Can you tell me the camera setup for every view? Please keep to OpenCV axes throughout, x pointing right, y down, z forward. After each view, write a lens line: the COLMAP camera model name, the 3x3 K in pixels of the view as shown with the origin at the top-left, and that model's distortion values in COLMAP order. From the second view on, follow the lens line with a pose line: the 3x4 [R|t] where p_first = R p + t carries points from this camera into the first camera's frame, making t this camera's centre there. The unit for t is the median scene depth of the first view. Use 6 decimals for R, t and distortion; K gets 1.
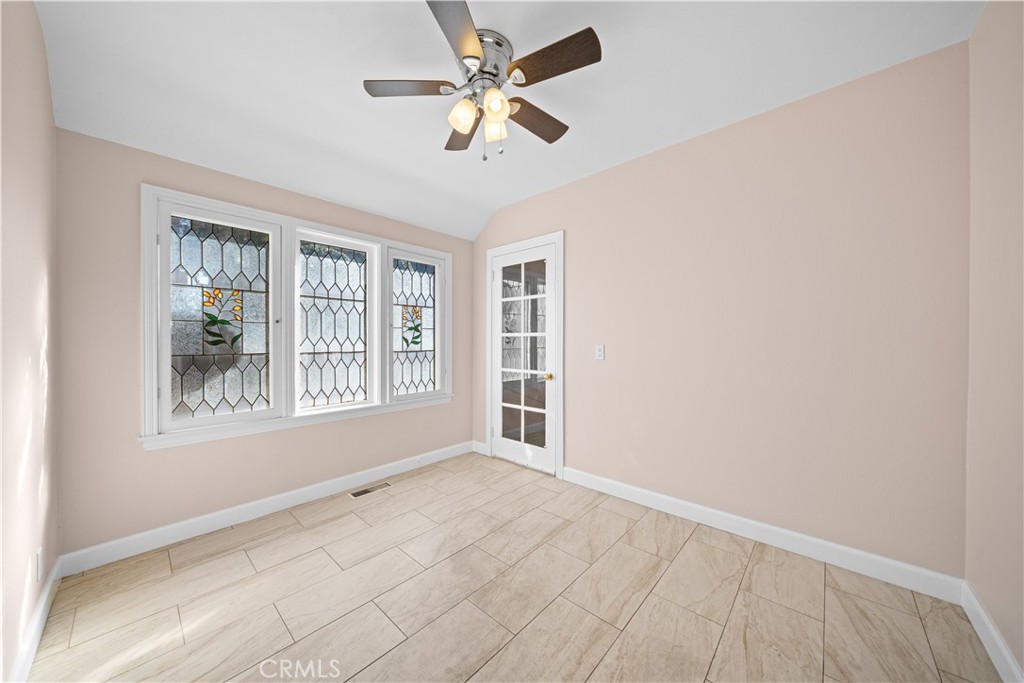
lens RADIAL K [[349.8, 0, 509.1], [0, 349.8, 341.0], [0, 0, 1]] dist [-0.001543, -0.000119]
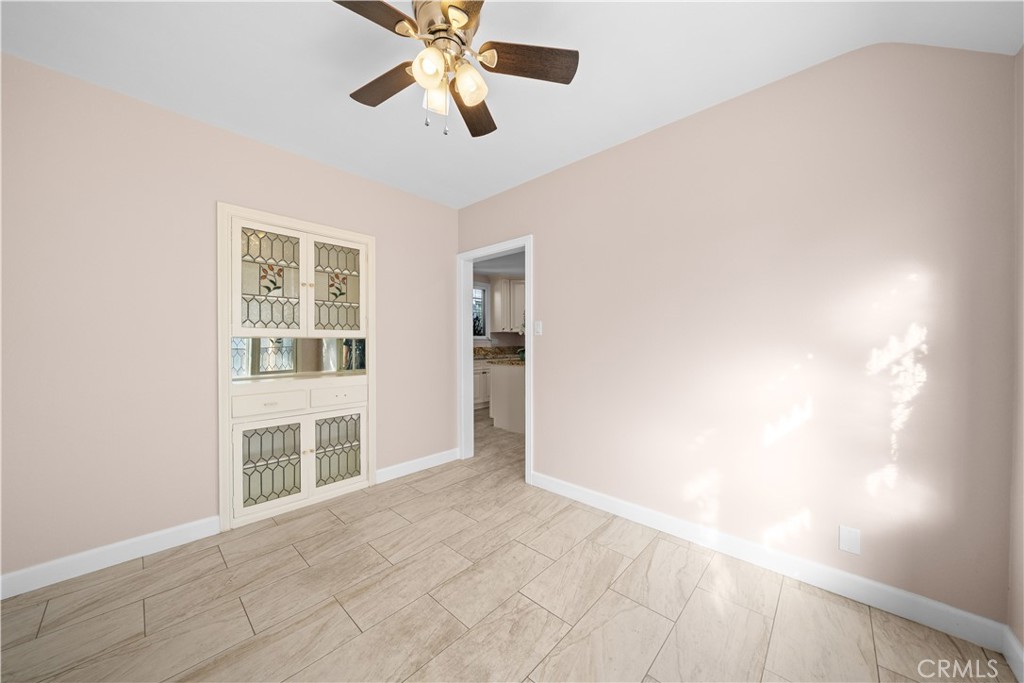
lens RADIAL K [[349.8, 0, 509.1], [0, 349.8, 341.0], [0, 0, 1]] dist [-0.001543, -0.000119]
pose [[-0.999967, 0.003465, 0.007368, -0.245360], [0.003492, 0.999987, 0.003646, -0.006996], [-0.007356, 0.003671, -0.999966, 1.982244]]
